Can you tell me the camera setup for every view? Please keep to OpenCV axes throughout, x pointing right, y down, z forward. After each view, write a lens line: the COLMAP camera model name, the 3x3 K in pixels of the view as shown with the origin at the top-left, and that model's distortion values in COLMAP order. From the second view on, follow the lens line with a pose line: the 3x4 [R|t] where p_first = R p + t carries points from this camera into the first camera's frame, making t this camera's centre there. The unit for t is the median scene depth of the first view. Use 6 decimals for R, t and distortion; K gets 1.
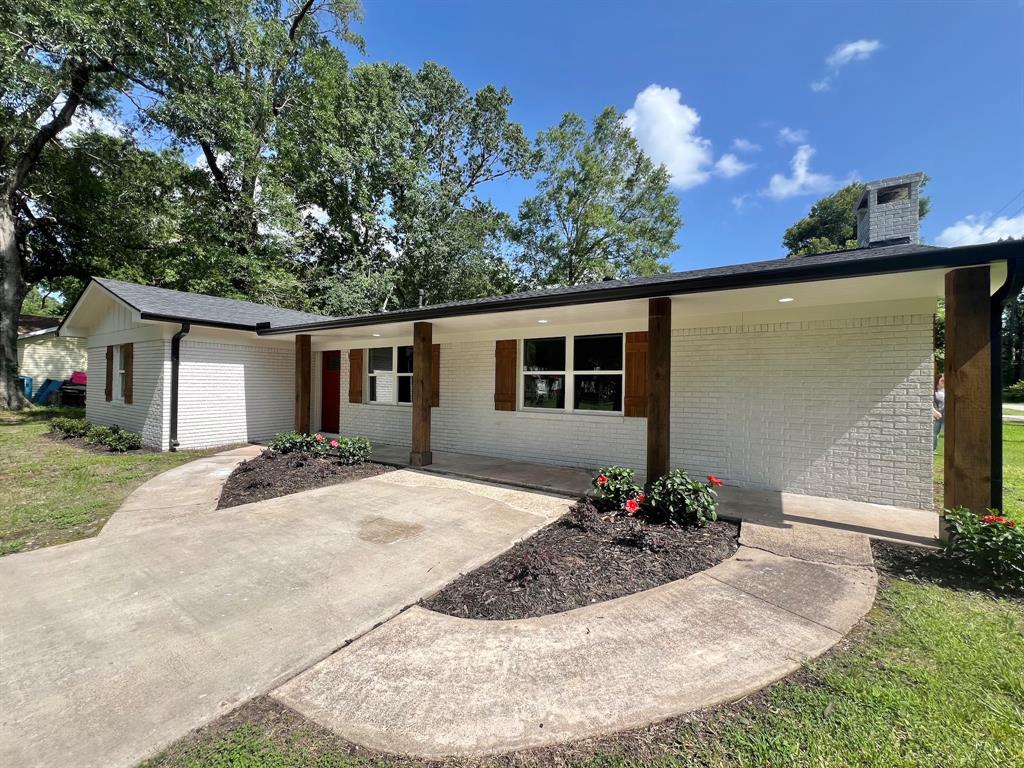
lens RADIAL K [[407.1, 0, 515.4], [0, 407.1, 382.2], [0, 0, 1]] dist [0.000390, 0.001464]
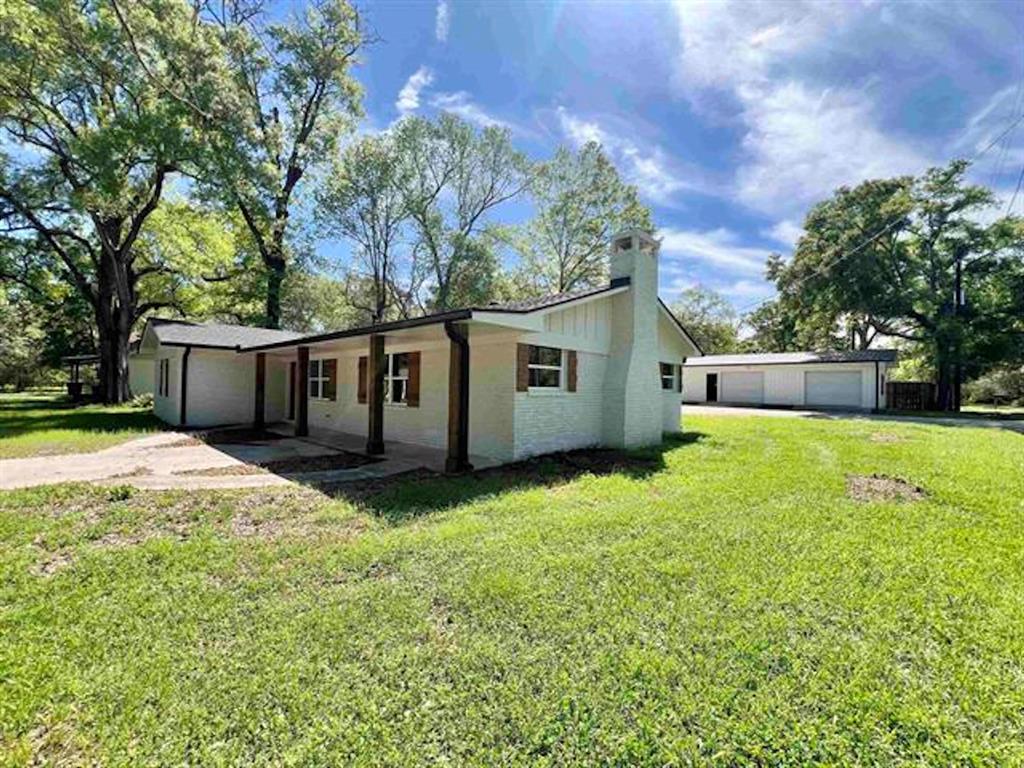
lens RADIAL K [[407.1, 0, 510.3], [0, 407.1, 380.8], [0, 0, 1]] dist [0.000390, 0.001464]
pose [[0.983819, -0.000215, -0.179166, 0.704230], [-0.001621, 0.999948, -0.010102, 0.001221], [0.179159, 0.010229, 0.983767, -0.338520]]
